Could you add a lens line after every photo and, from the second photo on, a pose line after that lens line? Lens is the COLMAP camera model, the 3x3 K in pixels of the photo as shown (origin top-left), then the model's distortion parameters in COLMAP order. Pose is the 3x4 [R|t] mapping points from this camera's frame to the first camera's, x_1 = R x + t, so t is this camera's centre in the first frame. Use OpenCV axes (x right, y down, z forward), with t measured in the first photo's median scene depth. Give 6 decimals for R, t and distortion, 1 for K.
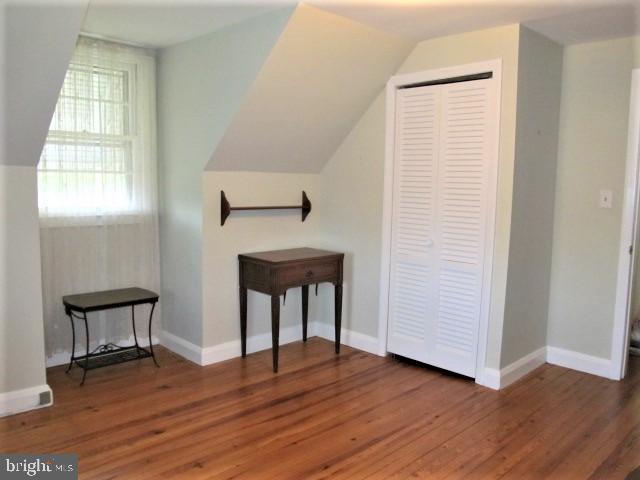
lens RADIAL K [[533.4, 0, 321.3], [0, 533.4, 239.2], [0, 0, 1]] dist [-0.056851, 0.027595]
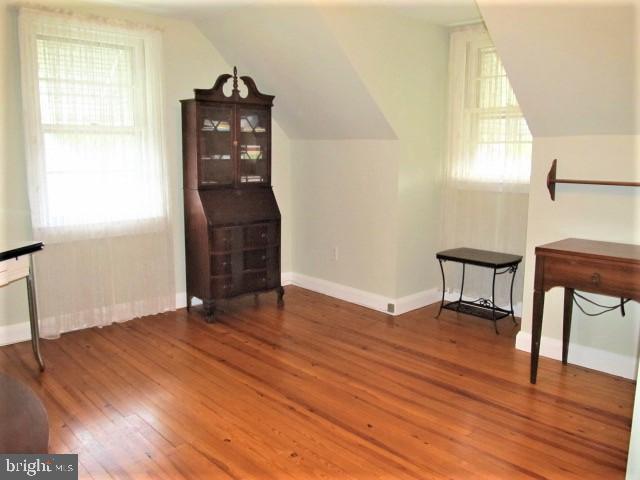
lens RADIAL K [[533.4, 0, 322.8], [0, 533.4, 240.4], [0, 0, 1]] dist [-0.056851, 0.027595]
pose [[-0.029154, 0.143172, -0.989268, 0.776802], [-0.102245, 0.984071, 0.145433, -0.055501], [0.994332, 0.105387, -0.014051, 0.748647]]
